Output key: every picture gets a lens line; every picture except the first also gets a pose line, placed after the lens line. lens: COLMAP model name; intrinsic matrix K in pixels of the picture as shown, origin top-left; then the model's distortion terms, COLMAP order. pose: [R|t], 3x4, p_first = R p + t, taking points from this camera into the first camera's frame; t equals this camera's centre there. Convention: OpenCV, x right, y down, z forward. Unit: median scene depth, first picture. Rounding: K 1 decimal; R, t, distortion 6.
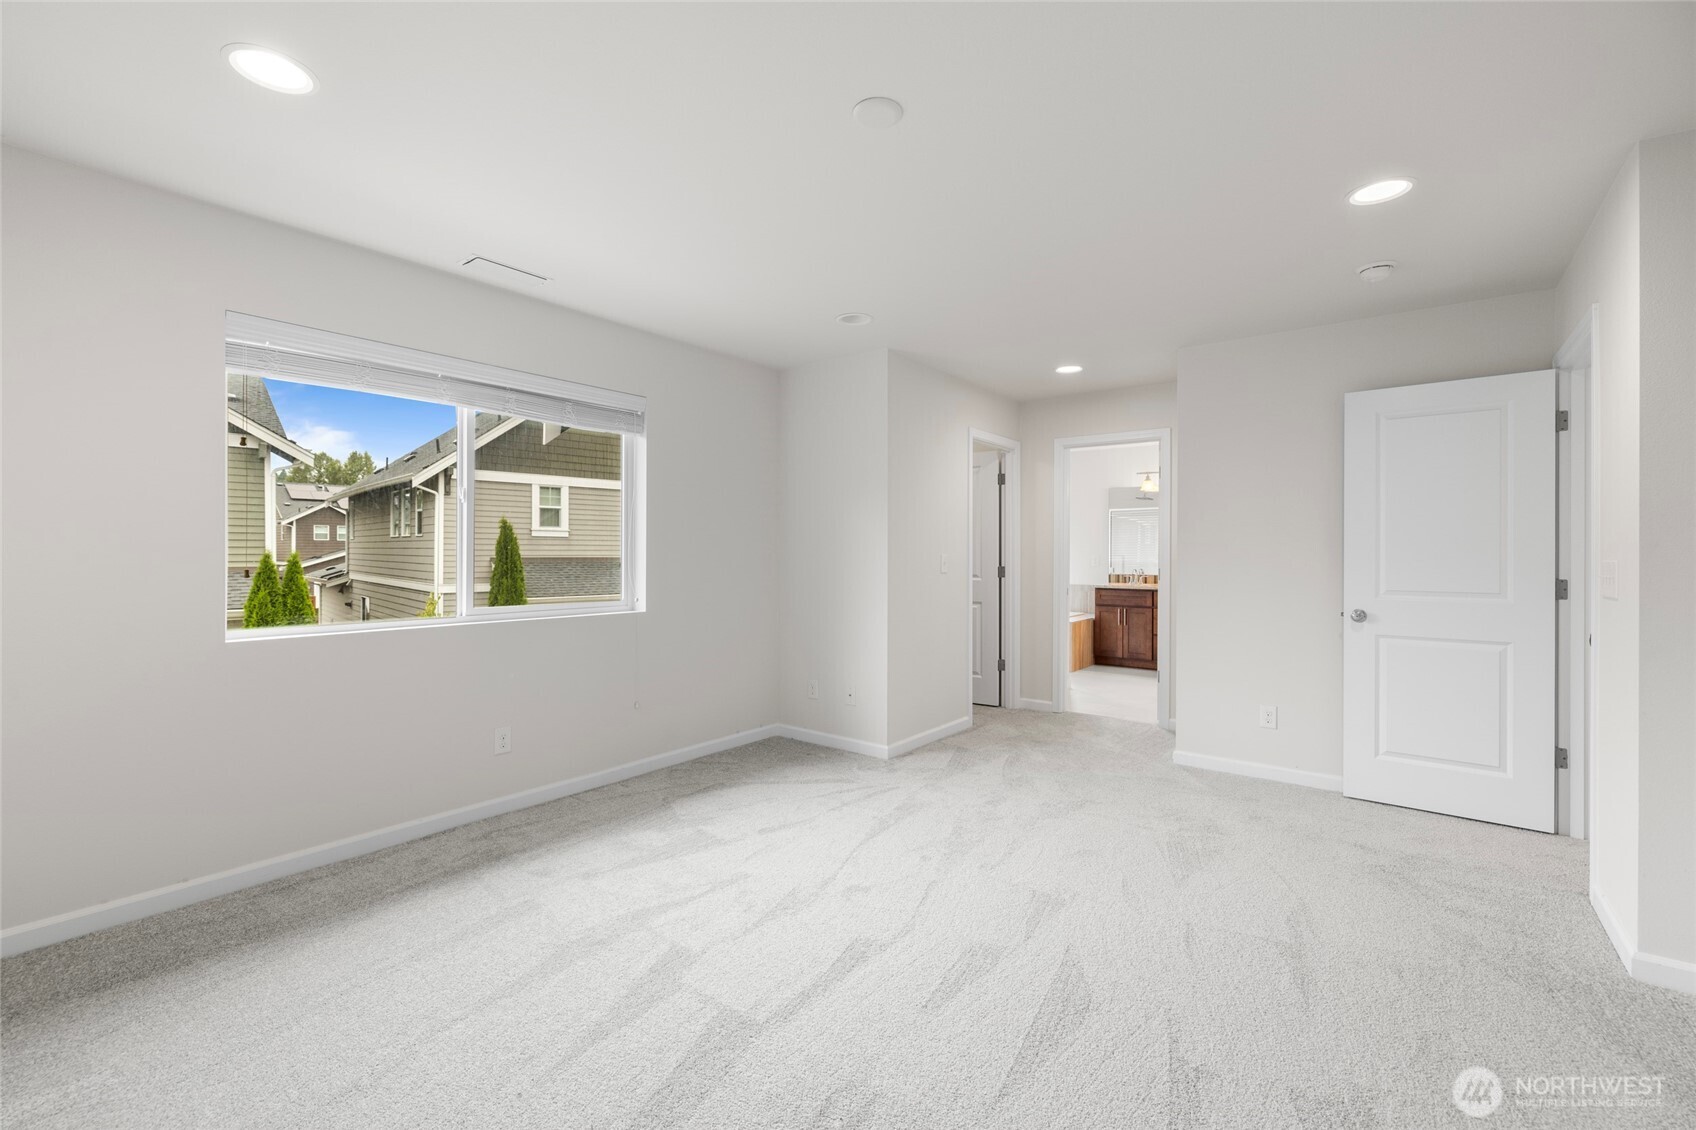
lens RADIAL K [[714.8, 0, 844.0], [0, 714.8, 562.9], [0, 0, 1]] dist [0.000017, -0.000139]
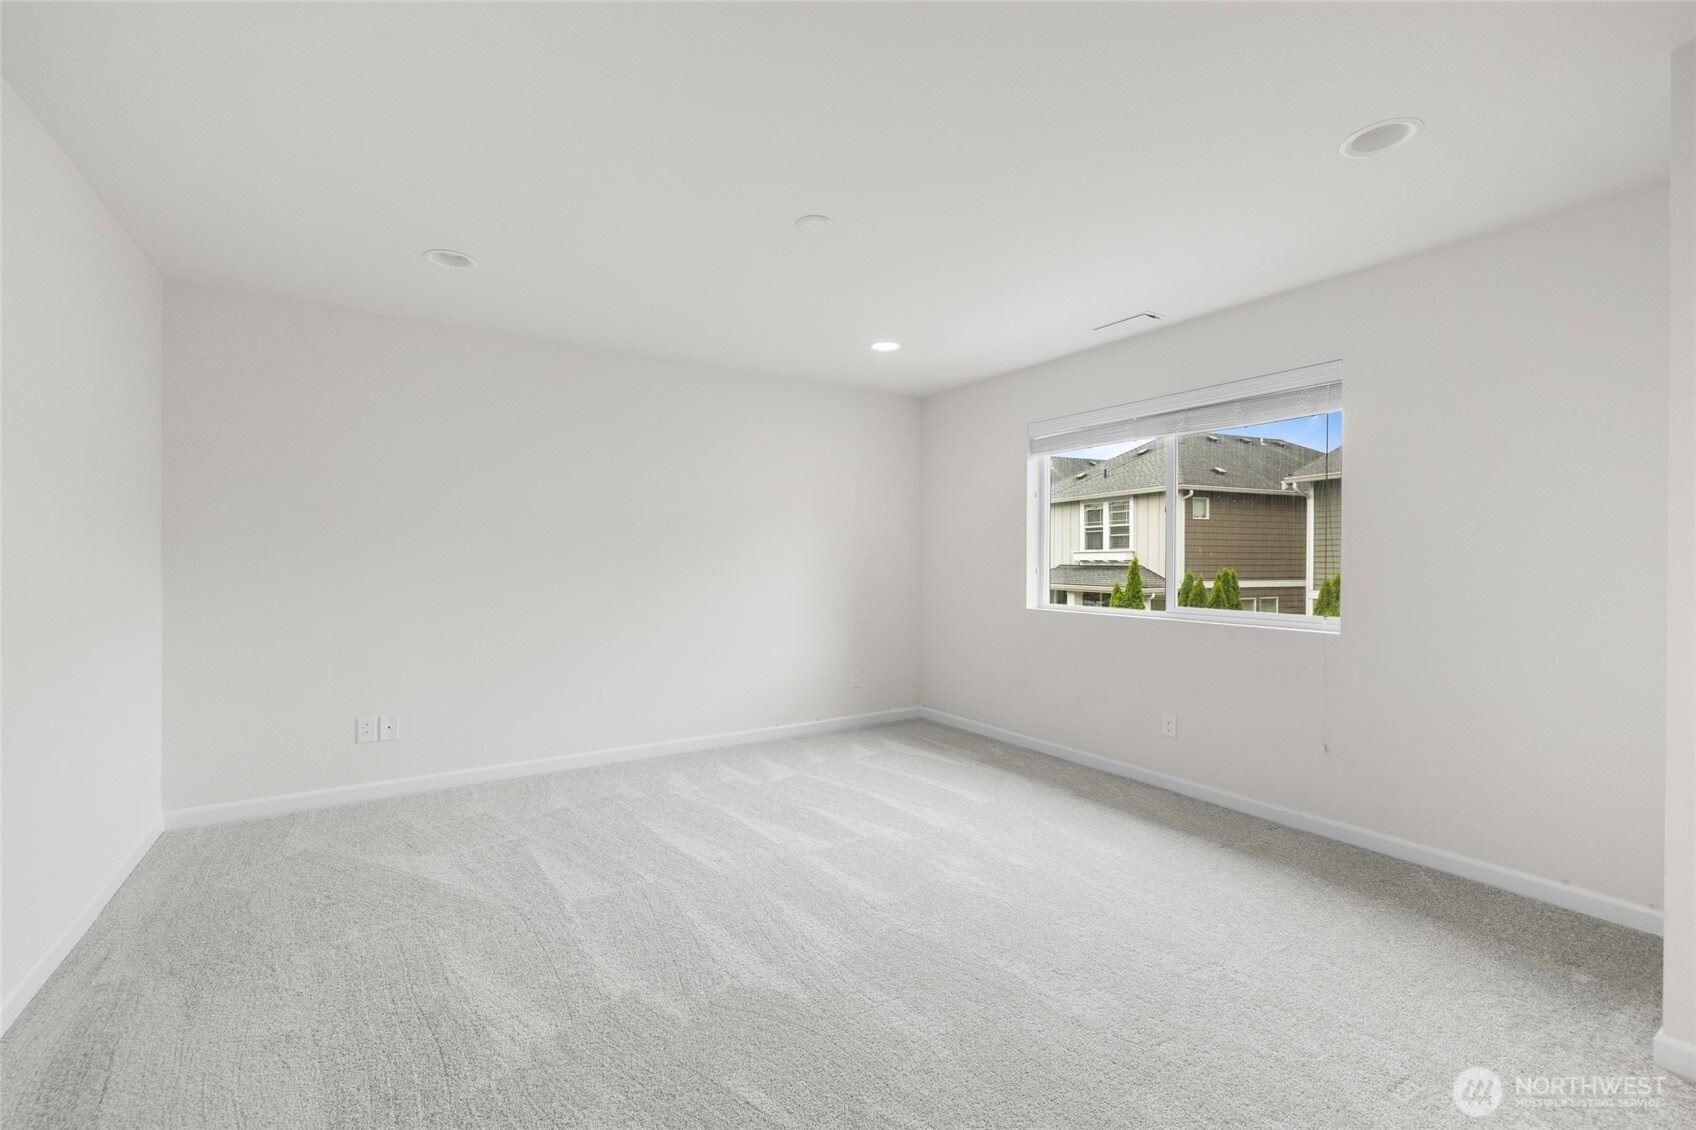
lens RADIAL K [[714.8, 0, 844.0], [0, 714.8, 562.9], [0, 0, 1]] dist [0.000017, -0.000139]
pose [[-0.312105, 0.017346, -0.949889, 0.747002], [-0.003574, 0.999805, 0.019432, -0.029220], [0.950041, 0.009460, -0.311982, 0.853949]]
